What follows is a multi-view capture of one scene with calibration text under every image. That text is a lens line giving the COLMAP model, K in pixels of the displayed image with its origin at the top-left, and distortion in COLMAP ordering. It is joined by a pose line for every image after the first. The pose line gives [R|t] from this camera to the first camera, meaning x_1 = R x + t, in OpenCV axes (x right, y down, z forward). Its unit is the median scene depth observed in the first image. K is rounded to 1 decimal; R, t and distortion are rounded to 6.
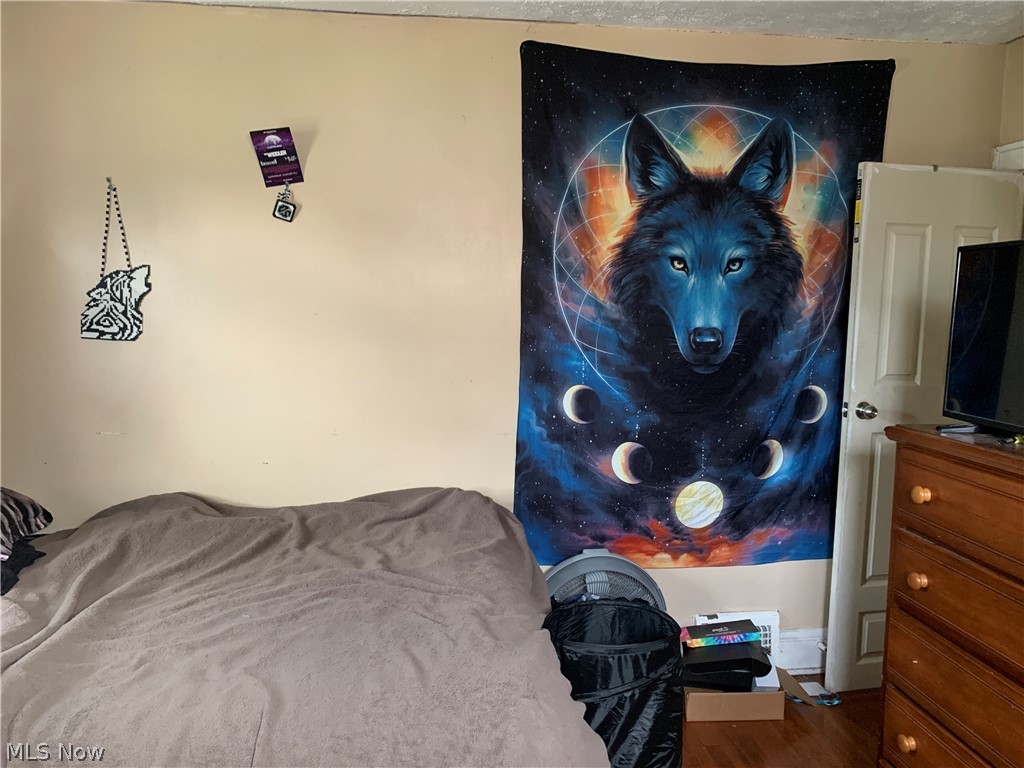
lens RADIAL K [[786.1, 0, 512.9], [0, 786.1, 382.0], [0, 0, 1]] dist [0.001910, -0.000080]
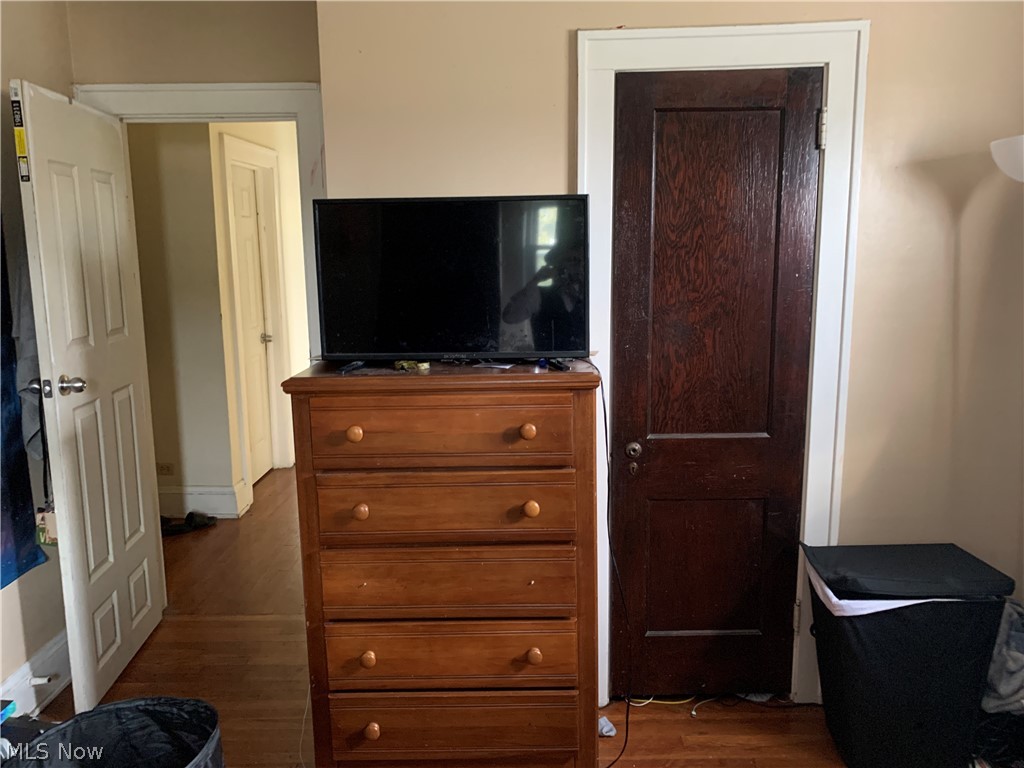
lens RADIAL K [[786.1, 0, 512.0], [0, 786.1, 383.1], [0, 0, 1]] dist [0.001910, -0.000080]
pose [[0.125105, -0.193199, 0.973151, -0.319143], [0.122623, 0.976348, 0.178070, -0.058462], [-0.984537, 0.097053, 0.145836, 0.413983]]
